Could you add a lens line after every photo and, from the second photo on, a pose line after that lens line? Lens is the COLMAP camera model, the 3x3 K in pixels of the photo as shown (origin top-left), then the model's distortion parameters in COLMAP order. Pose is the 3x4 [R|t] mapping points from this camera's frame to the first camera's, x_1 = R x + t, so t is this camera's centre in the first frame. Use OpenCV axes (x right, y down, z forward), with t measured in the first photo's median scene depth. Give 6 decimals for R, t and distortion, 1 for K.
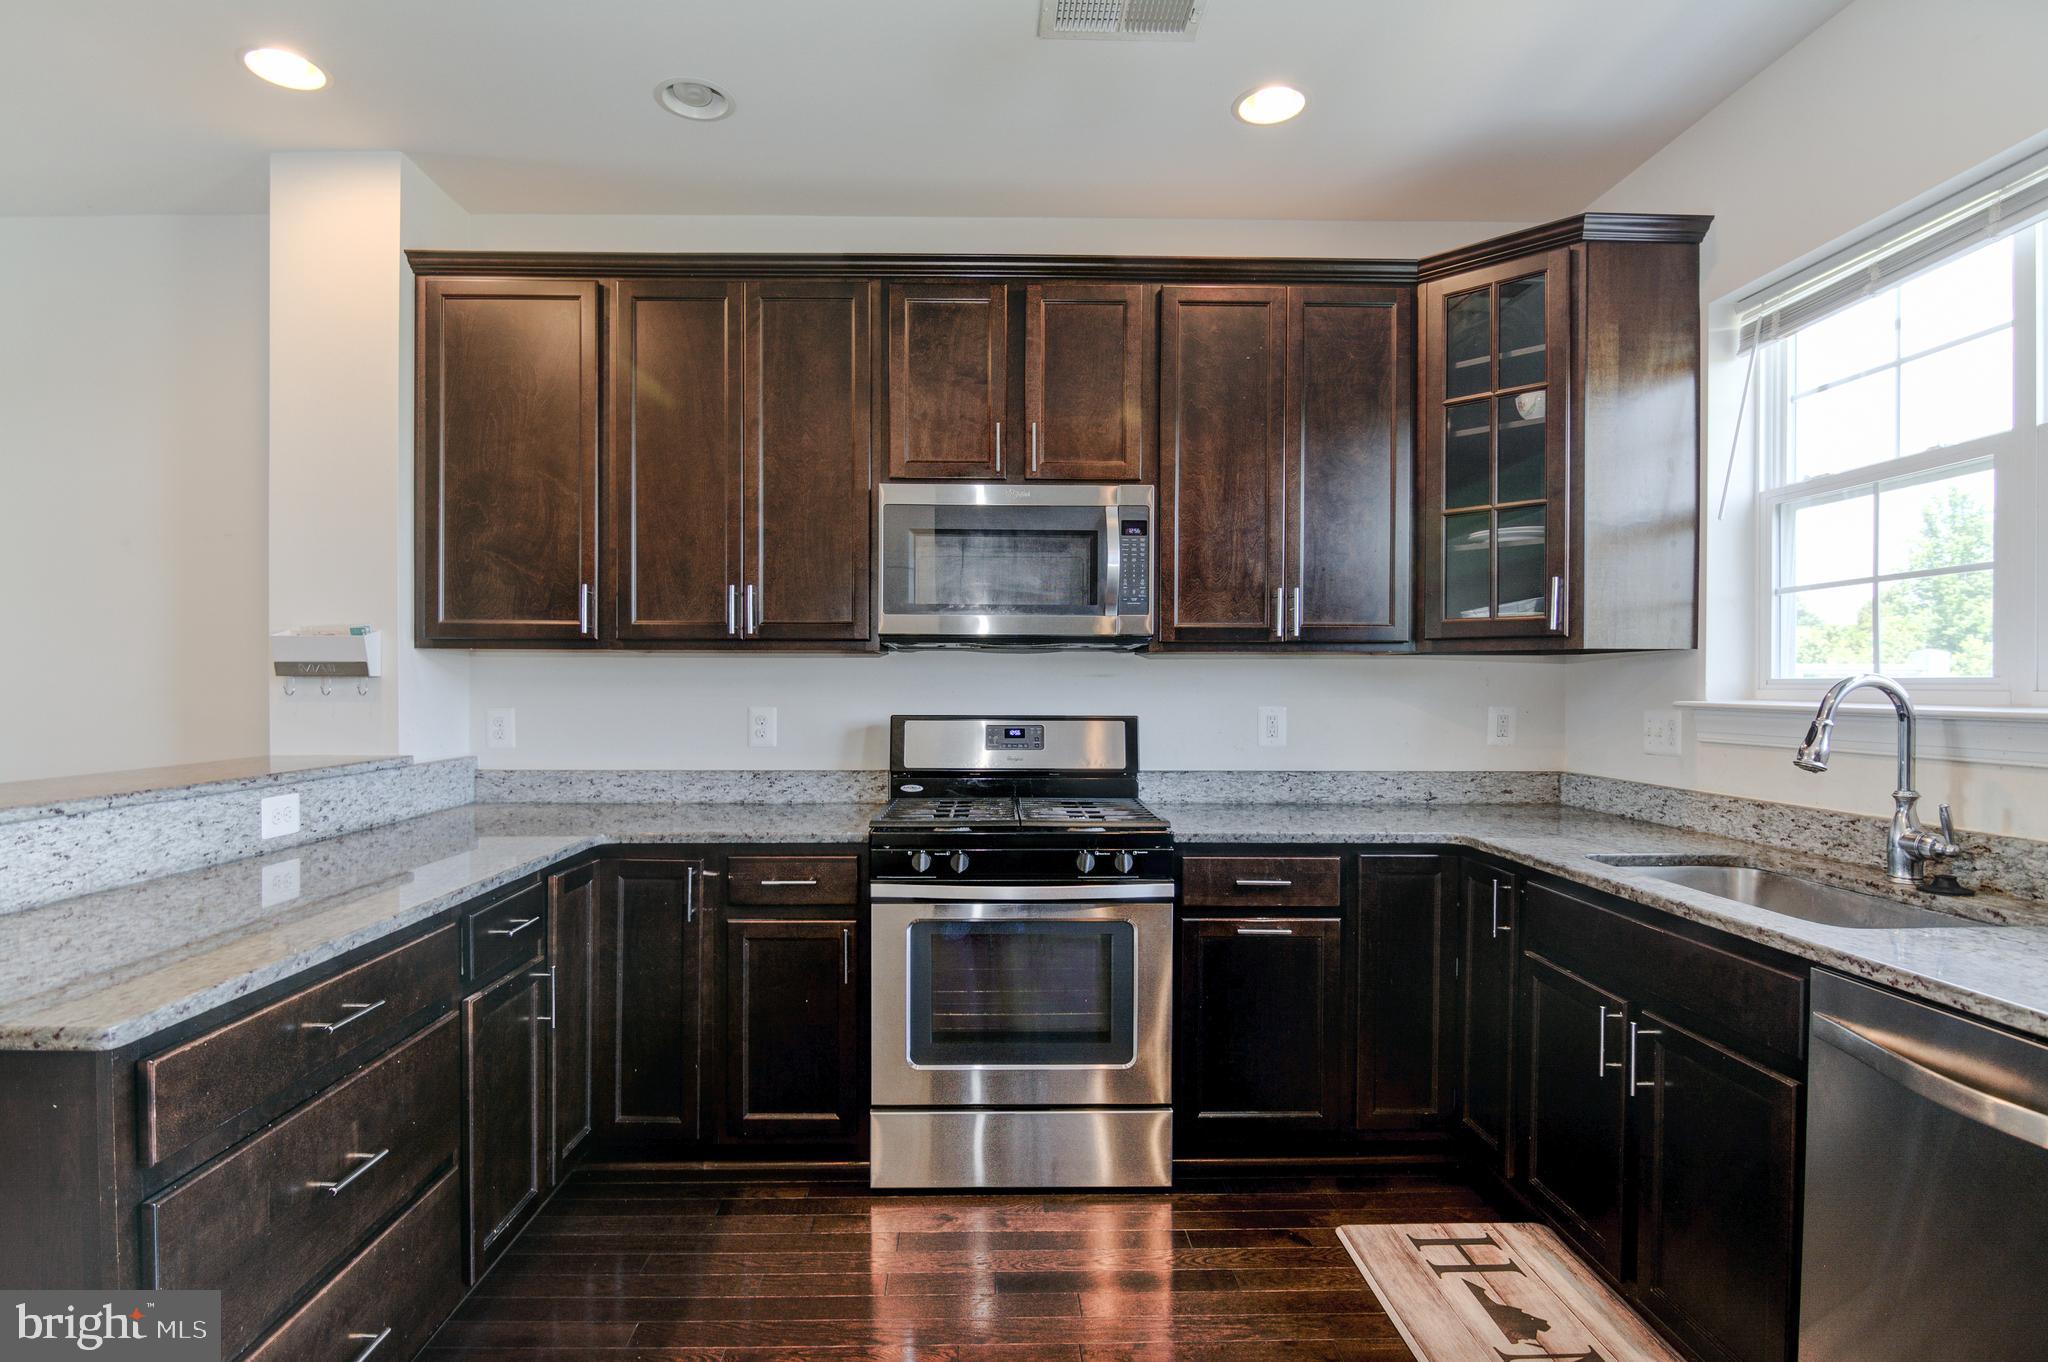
lens RADIAL K [[1045.9, 0, 987.2], [0, 1045.9, 688.0], [0, 0, 1]] dist [0.002080, -0.019215]
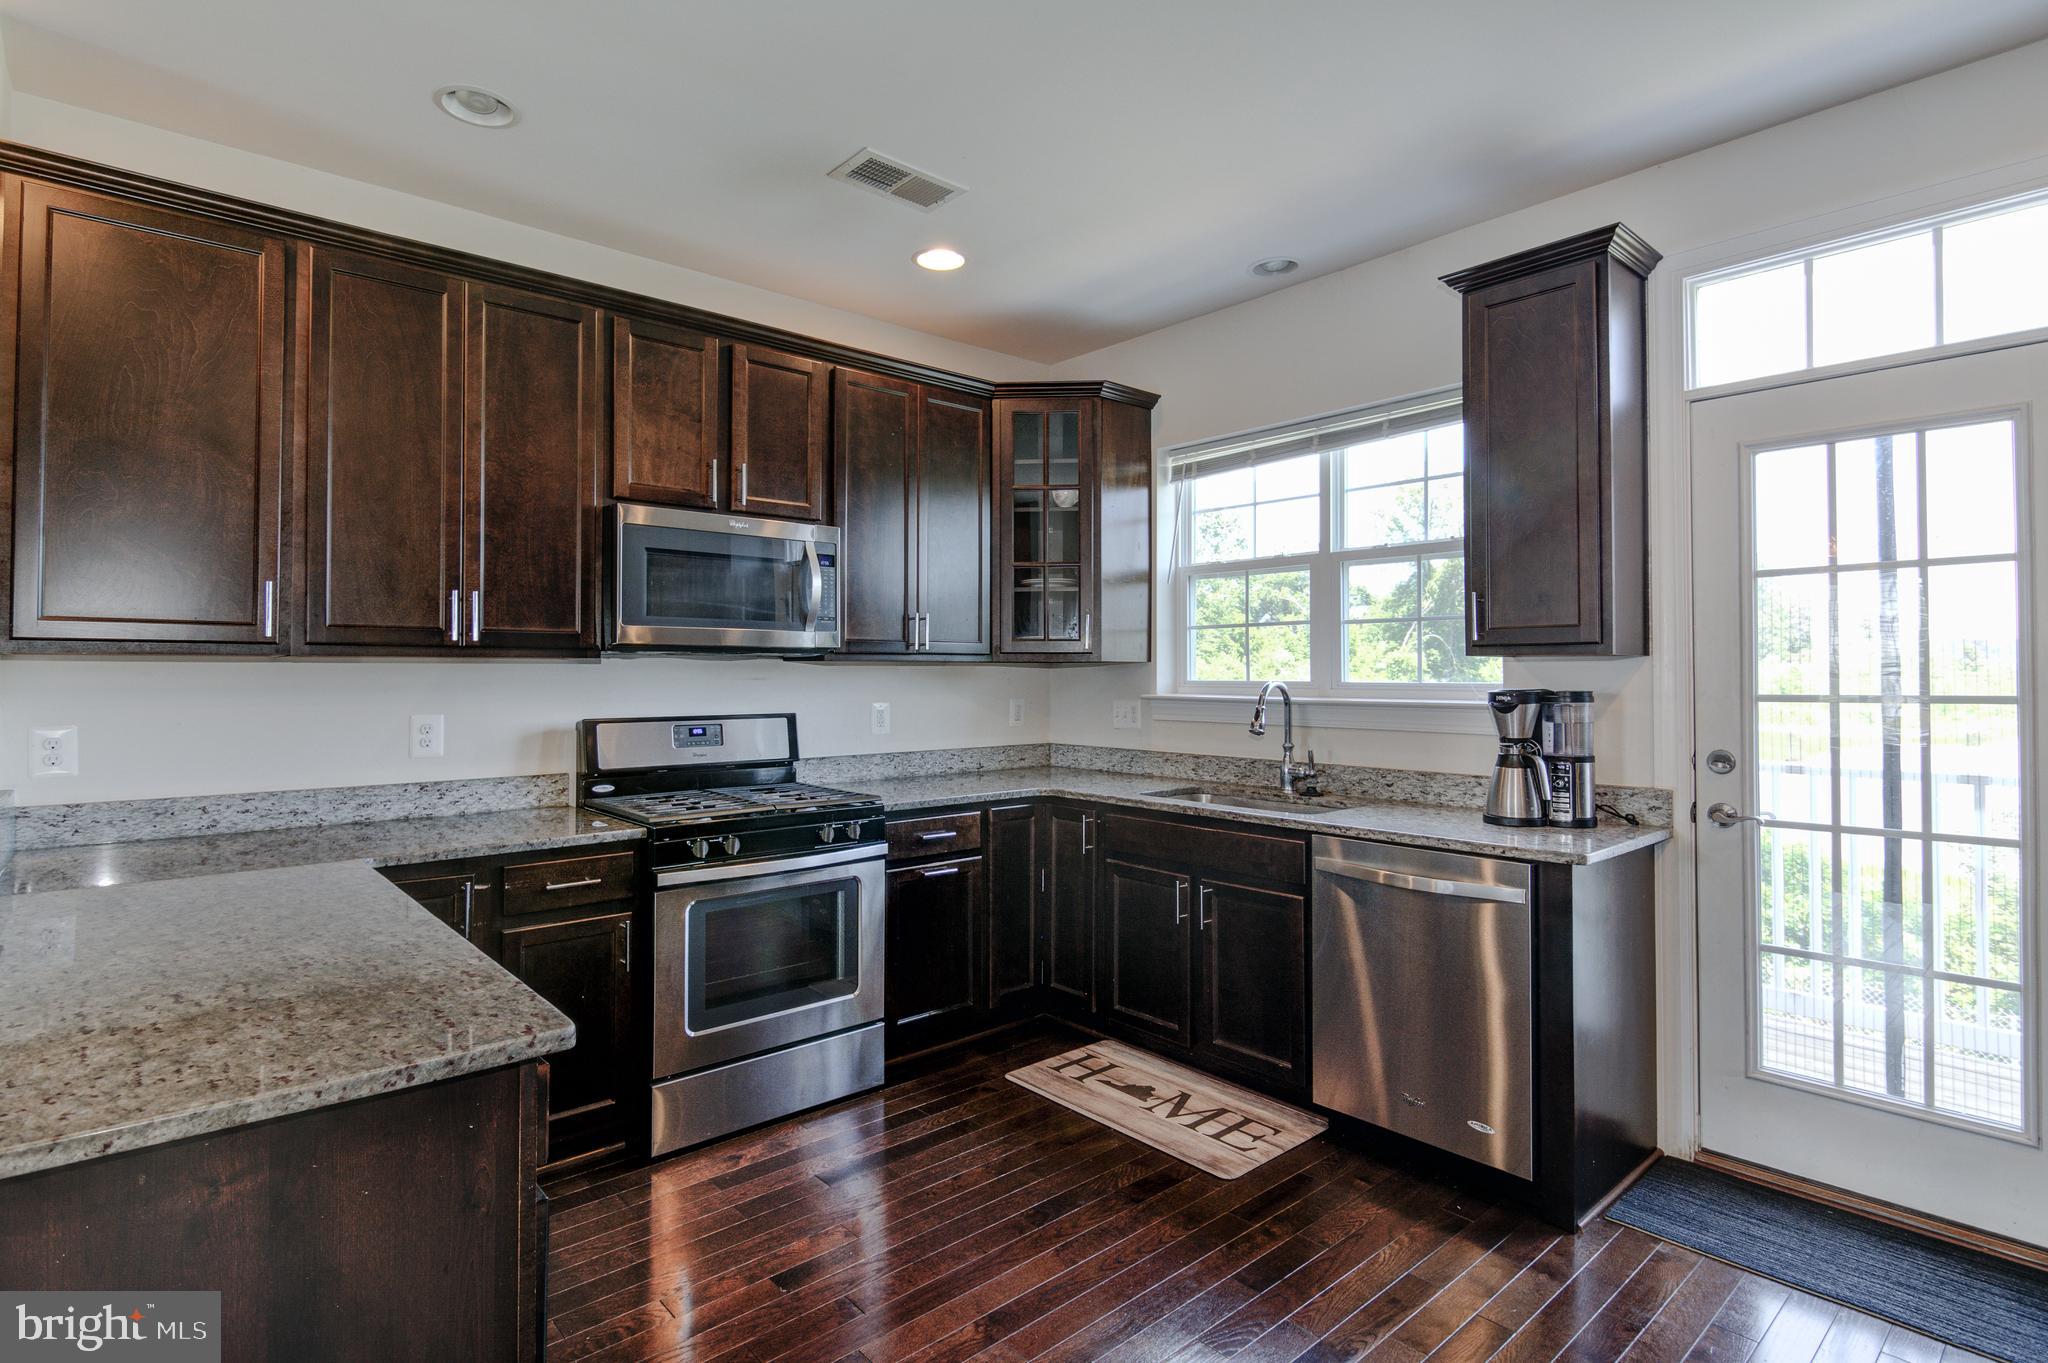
lens RADIAL K [[1033.4, 0, 1019.5], [0, 1033.4, 640.4], [0, 0, 1]] dist [0.004644, -0.000624]
pose [[0.757825, 0.017605, 0.652220, -0.504510], [0.003681, 0.999505, -0.031256, -0.021195], [-0.652447, 0.026087, 0.757385, -0.071288]]
